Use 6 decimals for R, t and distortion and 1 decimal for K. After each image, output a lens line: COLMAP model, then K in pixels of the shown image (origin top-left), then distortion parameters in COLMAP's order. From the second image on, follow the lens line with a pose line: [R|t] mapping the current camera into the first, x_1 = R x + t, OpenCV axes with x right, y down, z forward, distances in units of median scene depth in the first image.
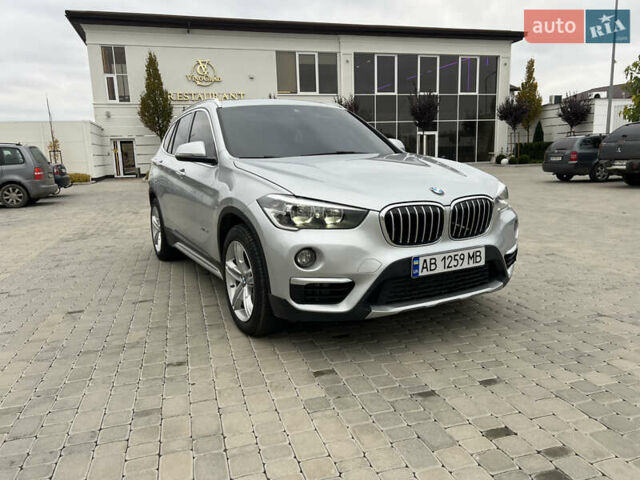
lens RADIAL K [[478.2, 0, 313.3], [0, 478.2, 242.5], [0, 0, 1]] dist [0.048399, -0.050453]
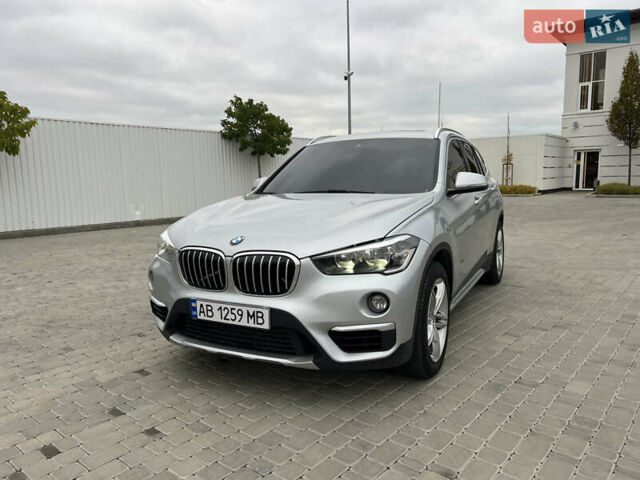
lens RADIAL K [[478.2, 0, 326.1], [0, 478.2, 243.8], [0, 0, 1]] dist [0.048399, -0.050453]
pose [[0.568032, 0.135233, -0.811820, 1.046568], [-0.146506, 0.987268, 0.061949, -0.169884], [0.809862, 0.083747, 0.580612, 0.524801]]
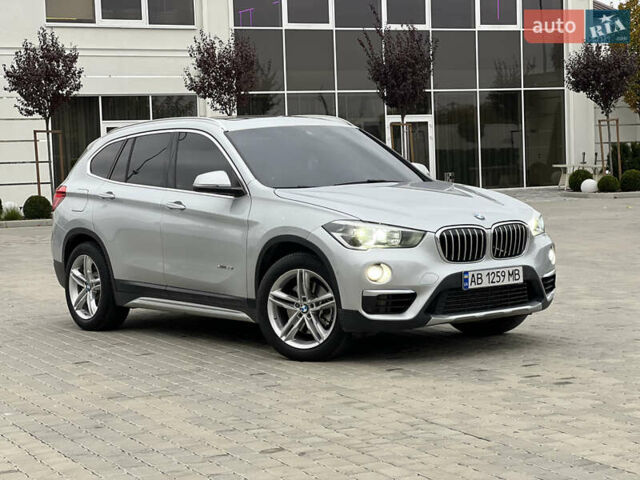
lens RADIAL K [[1432.3, 0, 319.6], [0, 1432.3, 238.5], [0, 0, 1]] dist [0.017849, 0.000000]
pose [[0.984427, -0.011704, 0.175402, -0.640547], [0.034419, 0.991302, -0.127026, 0.326901], [-0.172390, 0.131085, 0.976268, -2.020887]]
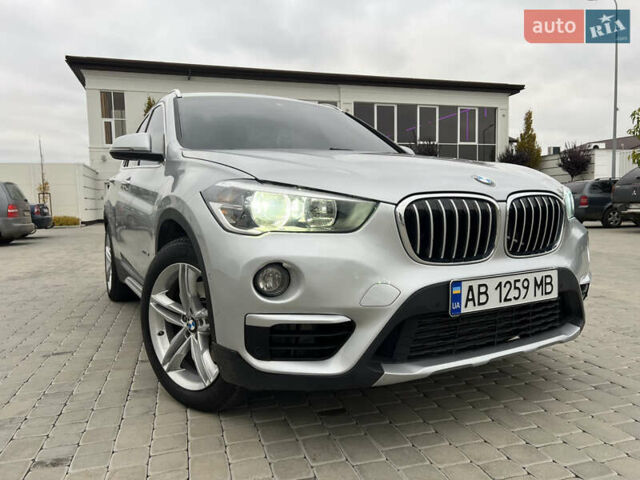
lens RADIAL K [[478.2, 0, 321.1], [0, 478.2, 243.9], [0, 0, 1]] dist [0.048399, -0.050453]
pose [[0.999839, 0.009328, 0.015315, 0.029791], [-0.007719, 0.994760, -0.101944, 0.039682], [-0.016186, 0.101809, 0.994672, 0.340146]]
